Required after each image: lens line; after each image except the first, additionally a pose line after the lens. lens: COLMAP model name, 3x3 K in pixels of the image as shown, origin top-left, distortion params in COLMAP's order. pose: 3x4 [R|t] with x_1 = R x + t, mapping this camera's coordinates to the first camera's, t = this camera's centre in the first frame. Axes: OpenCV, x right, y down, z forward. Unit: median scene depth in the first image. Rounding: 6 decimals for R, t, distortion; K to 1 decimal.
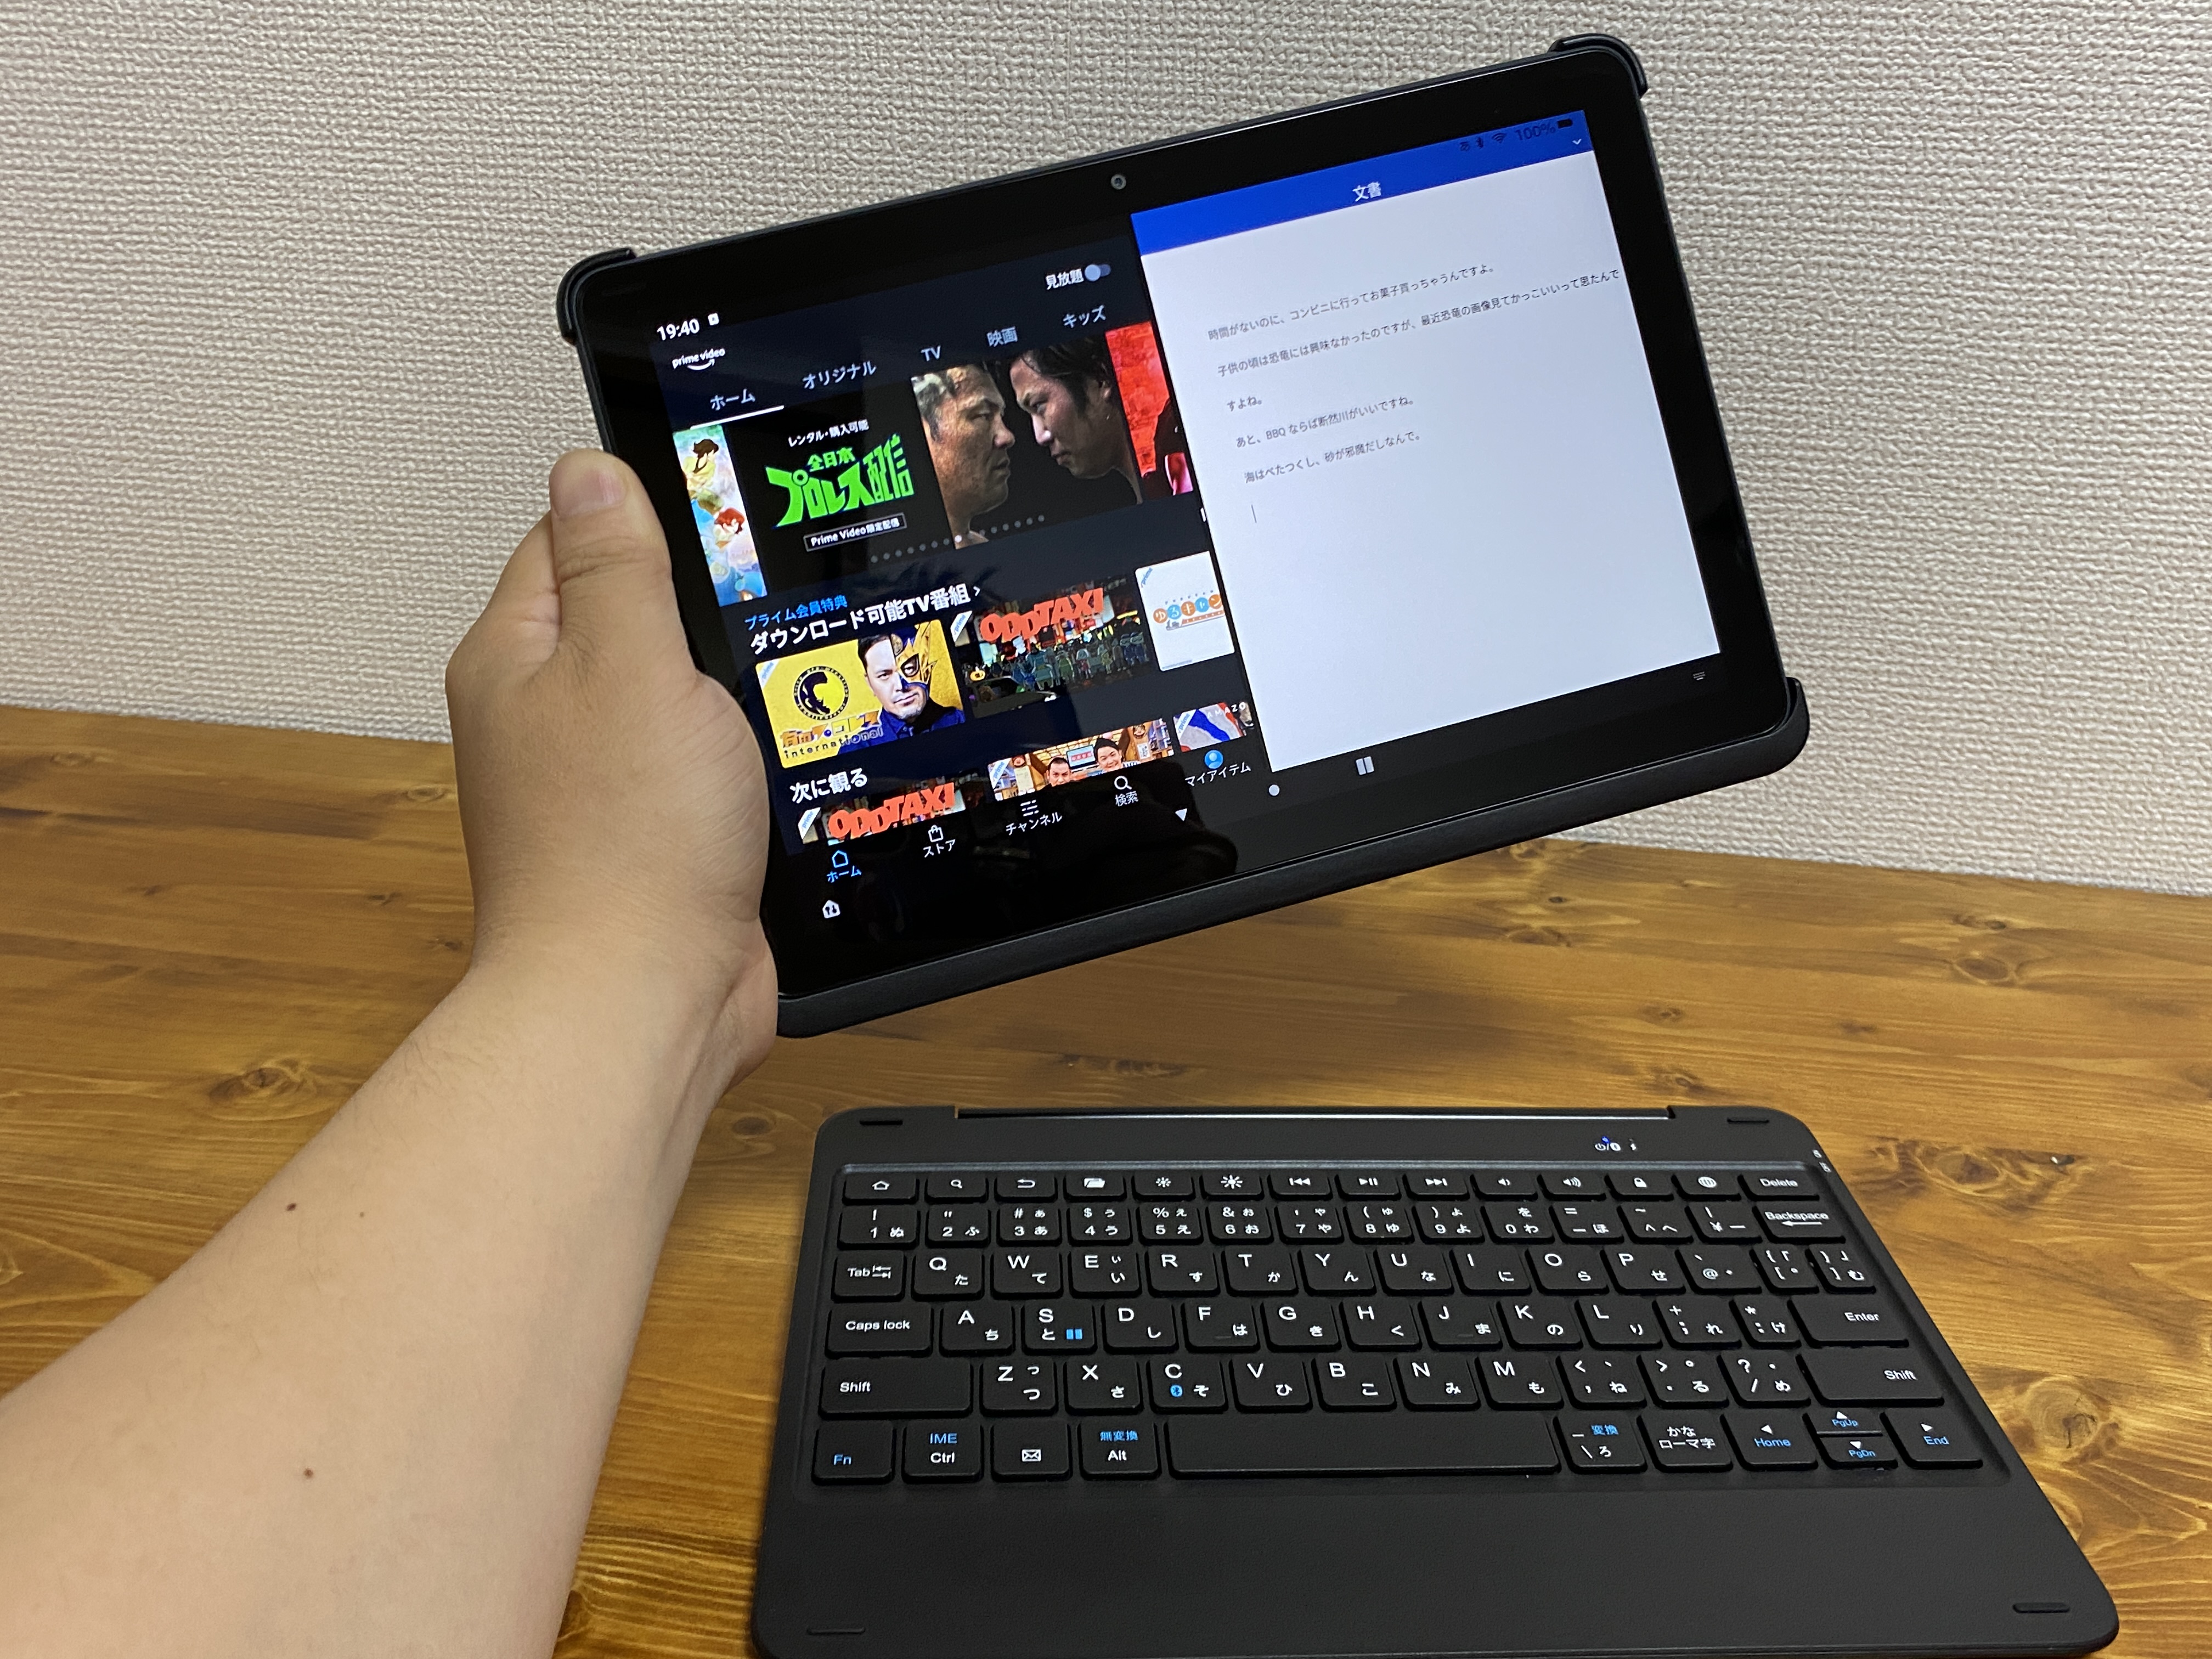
lens RADIAL K [[1953.4, 0, 1120.0], [0, 1953.4, 847.8], [0, 0, 1]] dist [-0.033705, 0.045941]
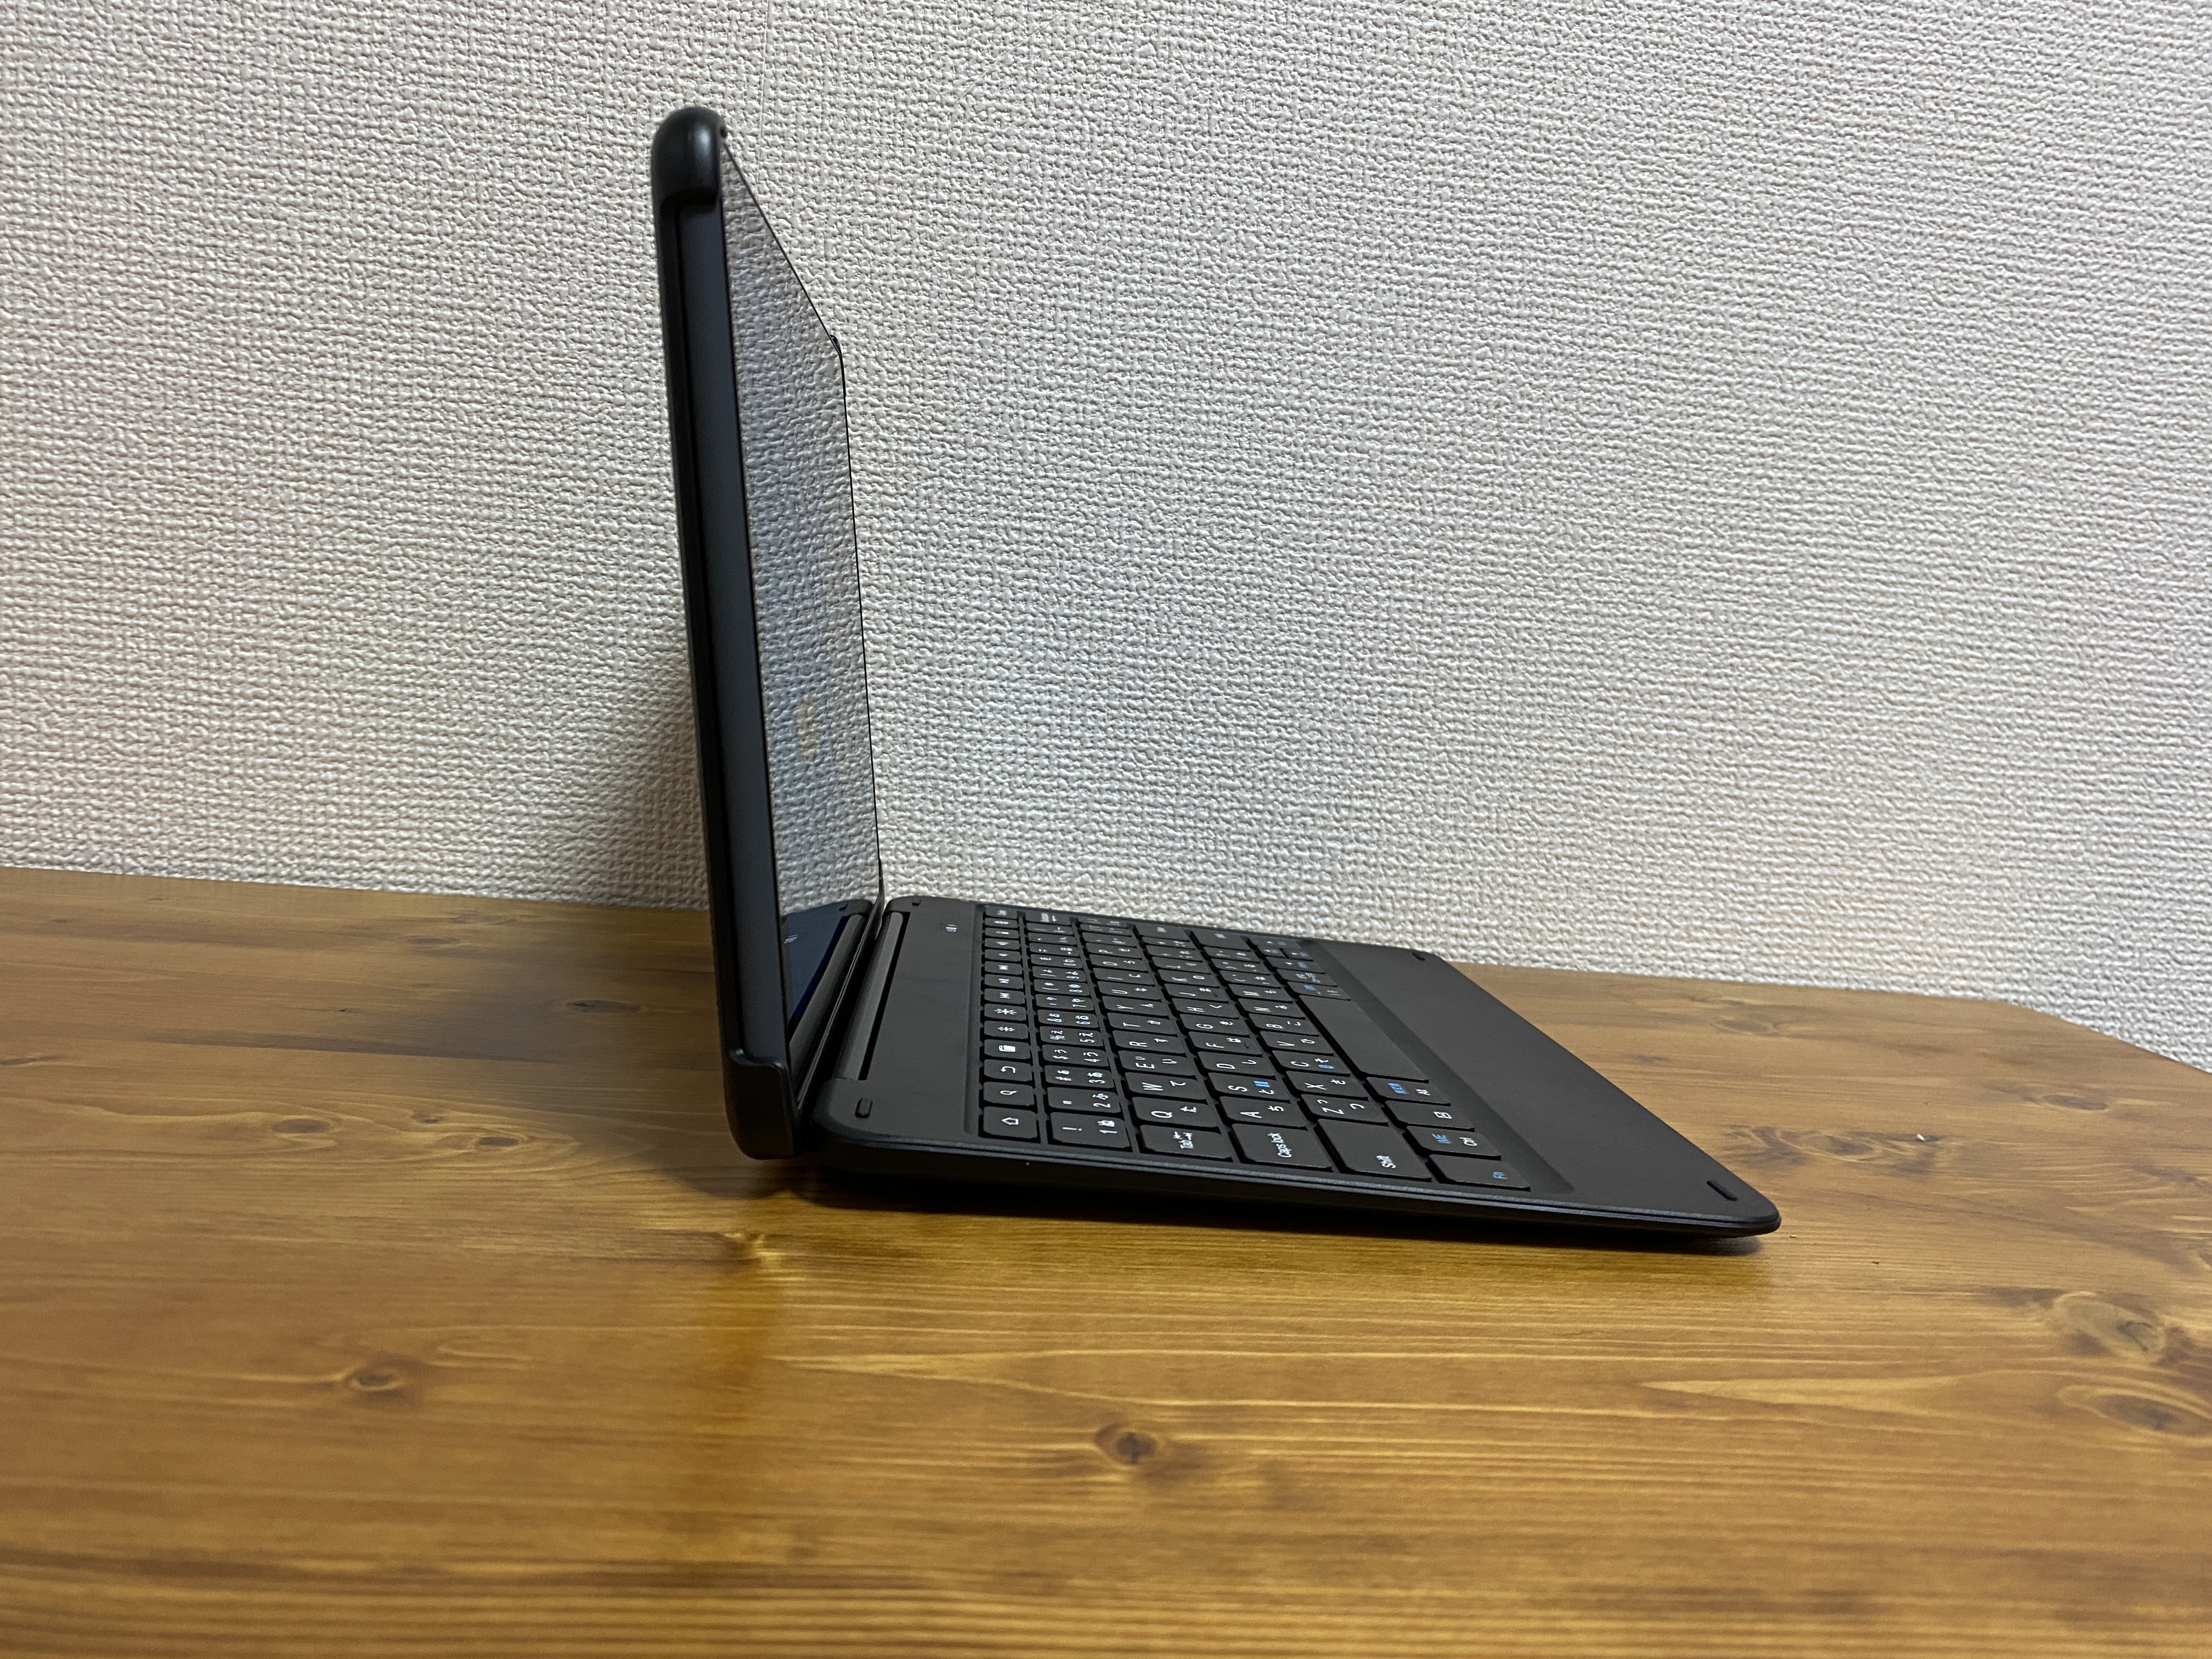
lens RADIAL K [[1686.2, 0, 1123.5], [0, 1686.2, 849.8], [0, 0, 1]] dist [0.015961, -0.020222]
pose [[0.973391, 0.018801, 0.228379, -0.036724], [0.044529, 0.962112, -0.268993, 0.187347], [-0.224784, 0.272005, 0.935674, 0.278678]]
